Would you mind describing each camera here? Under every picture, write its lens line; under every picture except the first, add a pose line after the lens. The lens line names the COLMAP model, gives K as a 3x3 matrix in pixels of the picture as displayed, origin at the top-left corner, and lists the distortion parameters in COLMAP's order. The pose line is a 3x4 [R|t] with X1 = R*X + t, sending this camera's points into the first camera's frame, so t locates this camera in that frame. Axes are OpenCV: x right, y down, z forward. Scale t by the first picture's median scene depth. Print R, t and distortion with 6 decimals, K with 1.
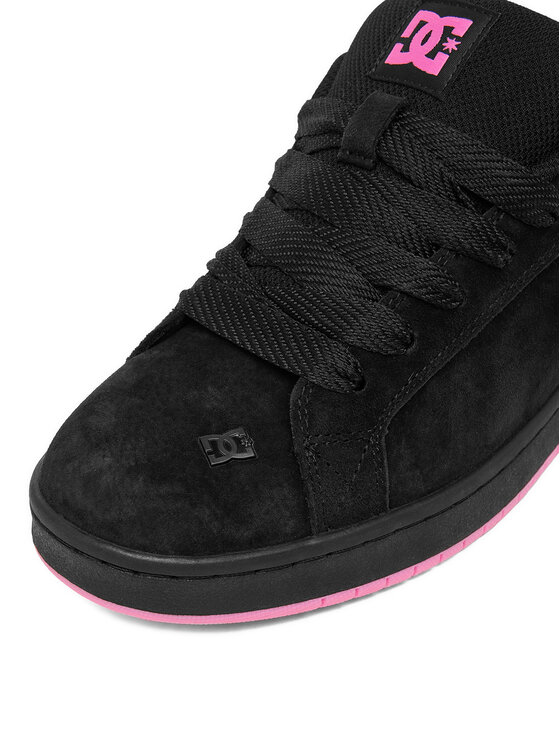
lens RADIAL K [[1127.6, 0, 306.9], [0, 1127.6, 355.0], [0, 0, 1]] dist [0.015612, 0.000000]
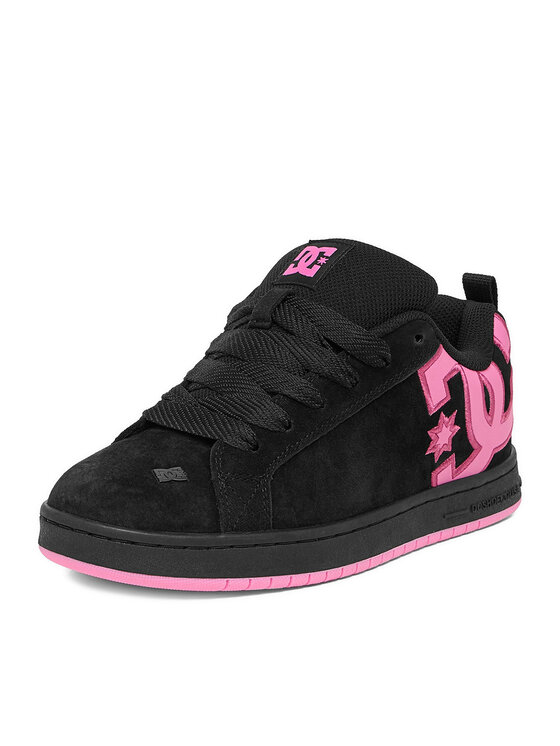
lens RADIAL K [[1168.5, 0, 278.8], [0, 1168.5, 373.4], [0, 0, 1]] dist [-0.016419, 0.000000]
pose [[0.999544, 0.027537, 0.012426, 0.055369], [-0.022933, 0.959349, -0.281288, 0.378689], [-0.019667, 0.280875, 0.959543, -0.590994]]
